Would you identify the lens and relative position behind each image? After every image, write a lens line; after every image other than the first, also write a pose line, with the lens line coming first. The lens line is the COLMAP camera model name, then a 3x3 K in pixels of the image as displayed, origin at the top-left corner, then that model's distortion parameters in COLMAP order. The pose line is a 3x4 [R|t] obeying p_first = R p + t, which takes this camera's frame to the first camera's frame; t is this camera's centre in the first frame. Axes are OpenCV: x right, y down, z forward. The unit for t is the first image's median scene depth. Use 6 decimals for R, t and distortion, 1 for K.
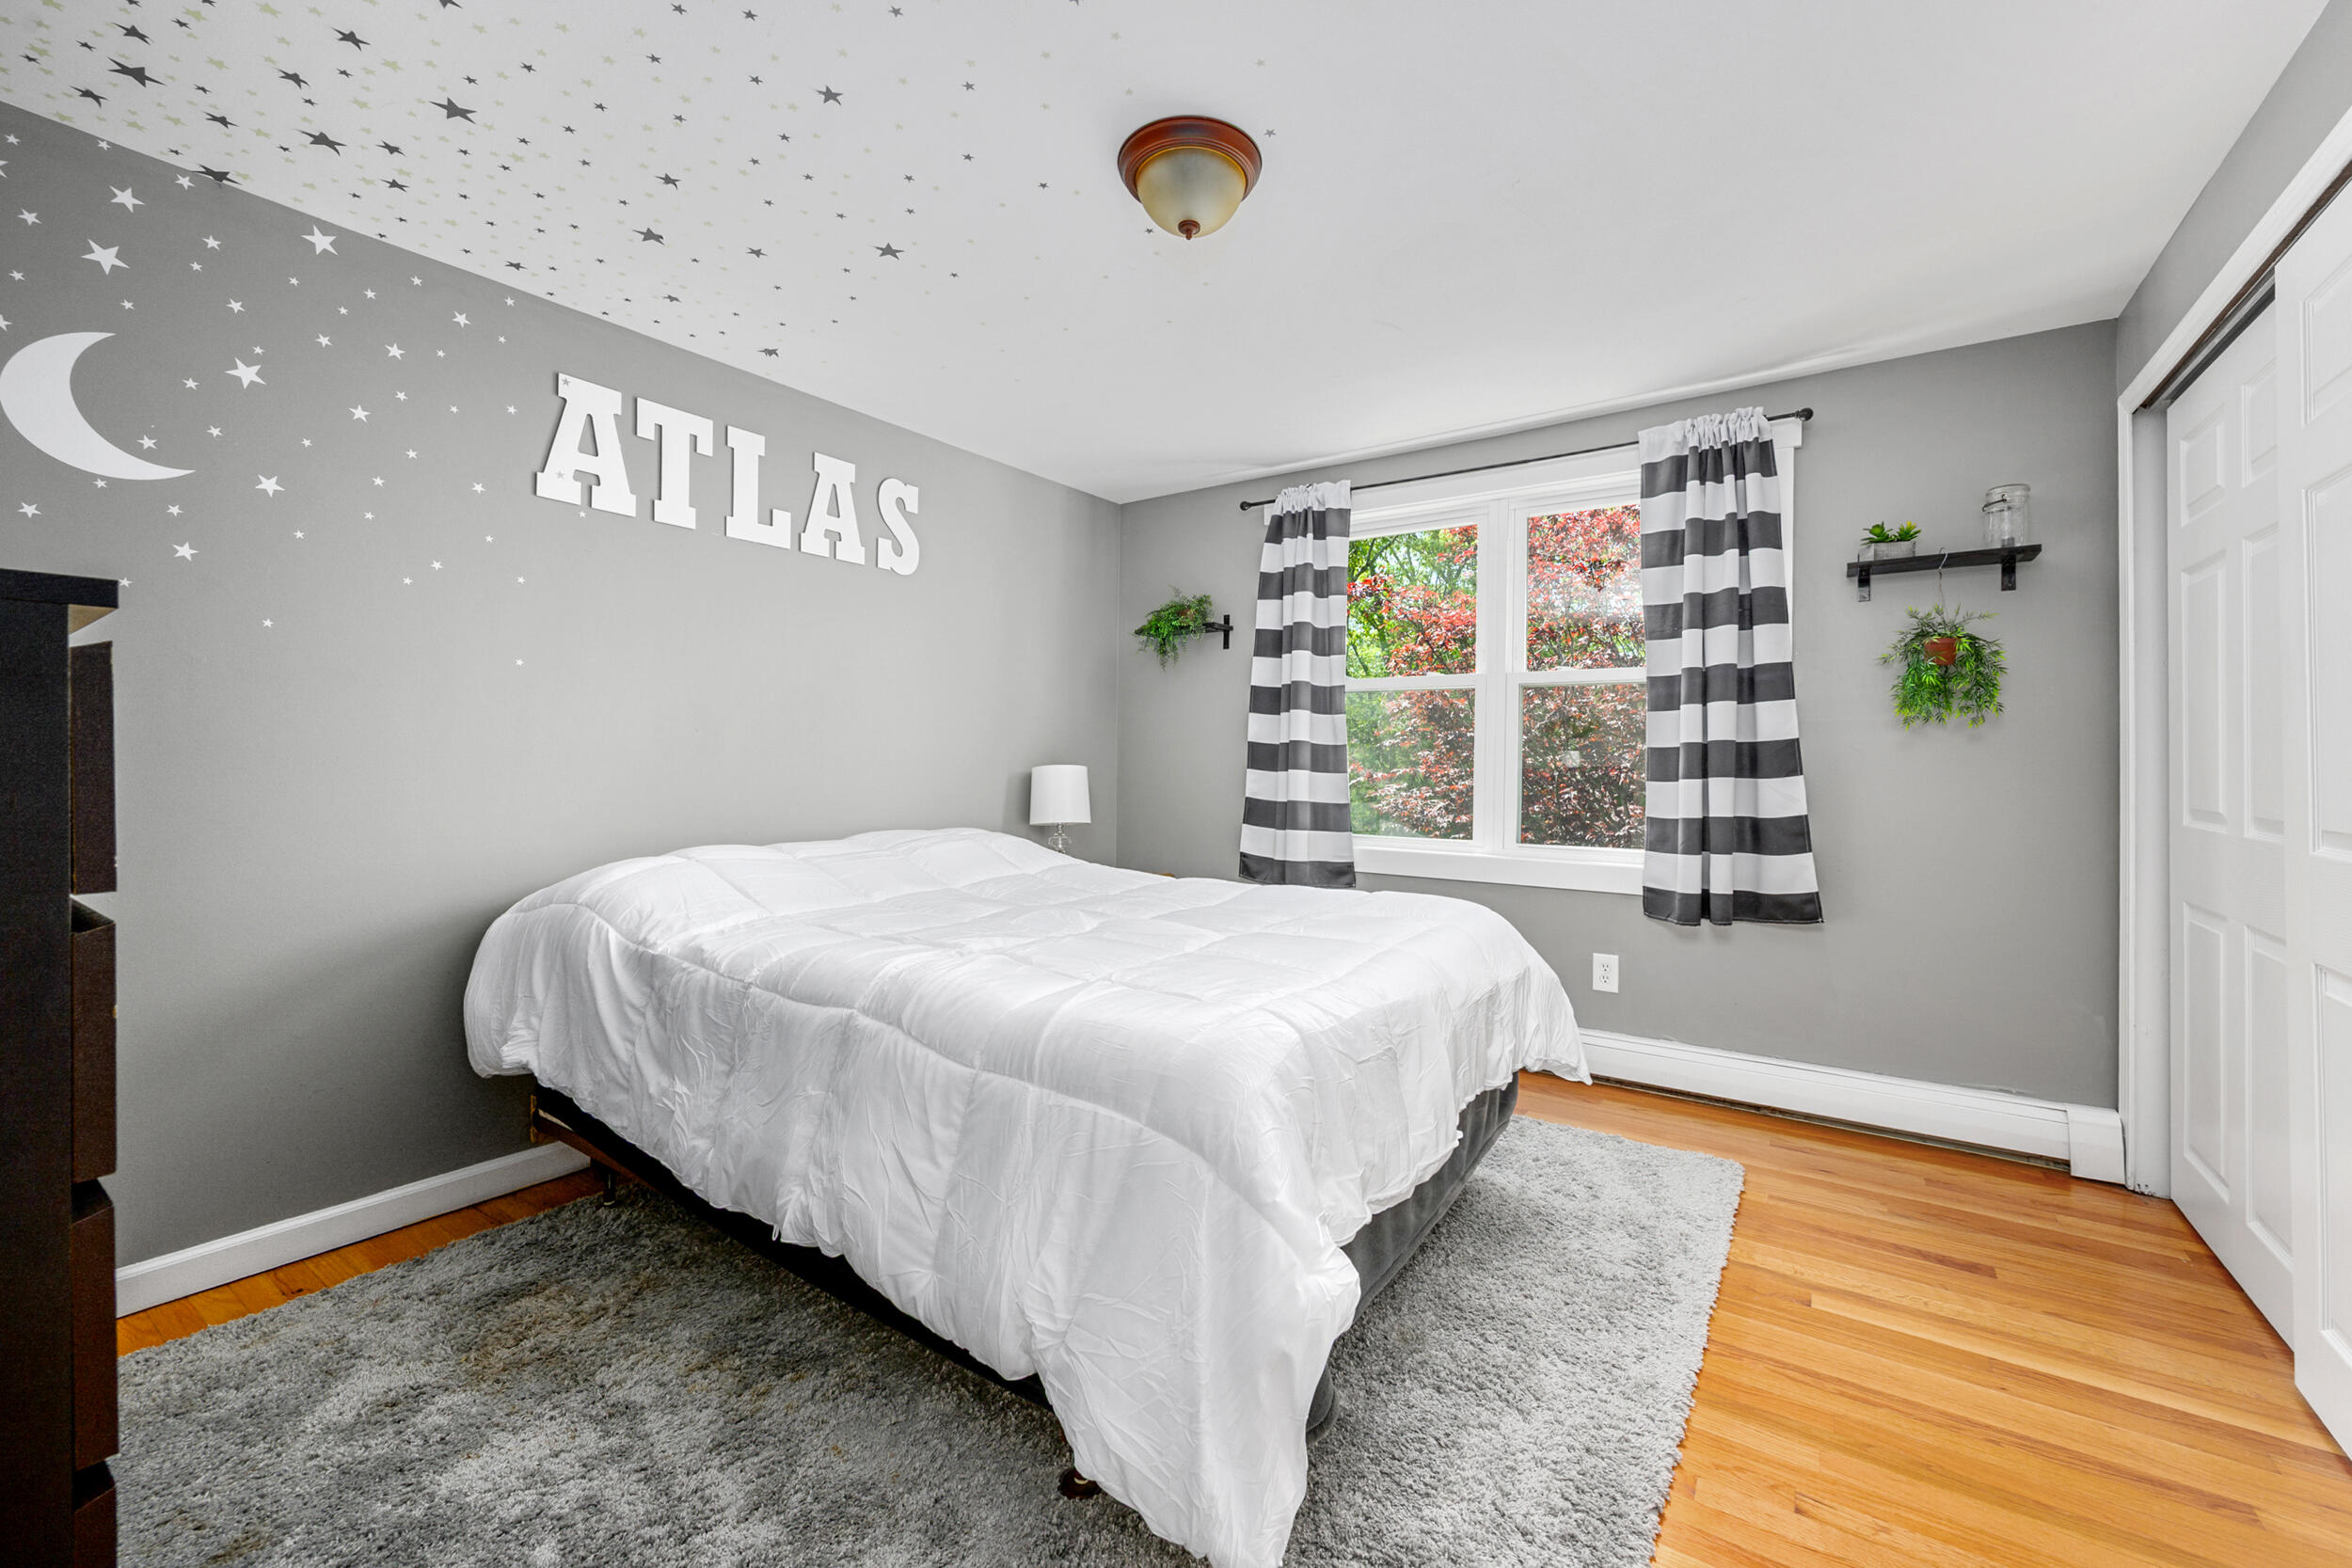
lens RADIAL K [[933.9, 0, 1190.5], [0, 933.9, 758.9], [0, 0, 1]] dist [-0.000784, -0.000022]
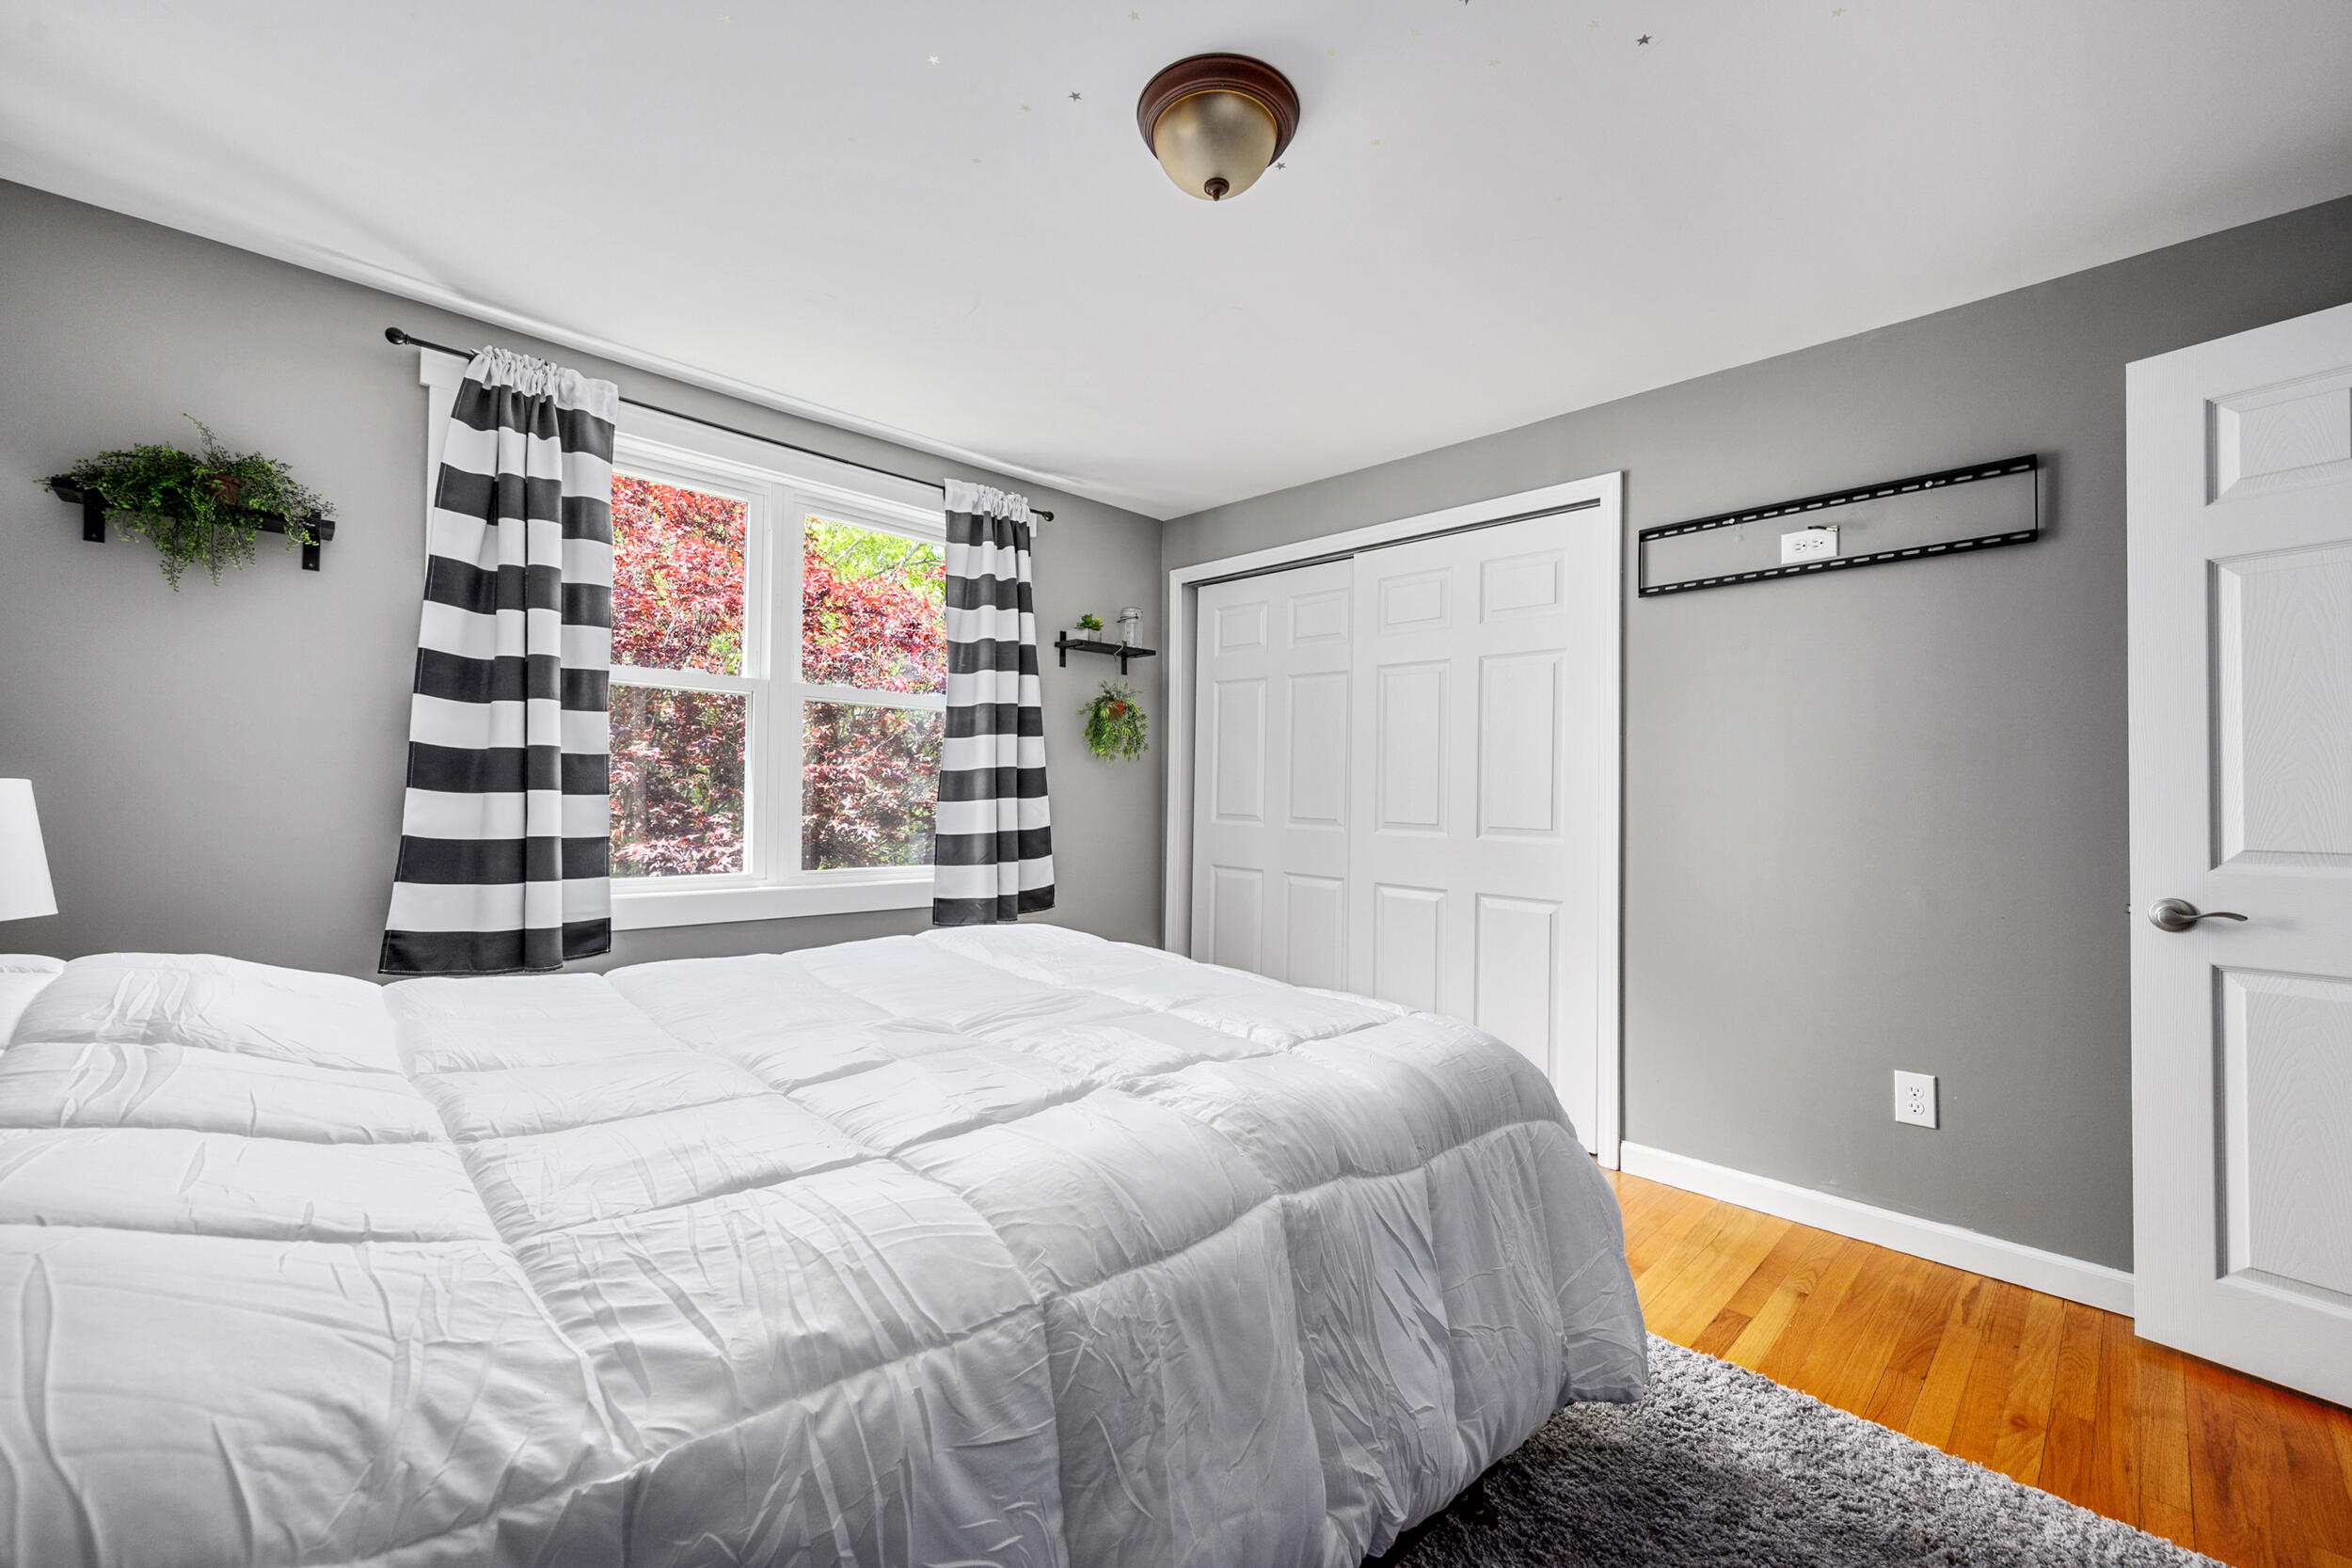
lens RADIAL K [[933.9, 0, 1186.0], [0, 933.9, 783.8], [0, 0, 1]] dist [-0.000784, -0.000022]
pose [[0.202356, 0.004585, 0.979301, -0.523523], [-0.019414, 0.999811, -0.000669, -0.001279], [-0.979120, -0.018877, 0.202407, 0.502260]]
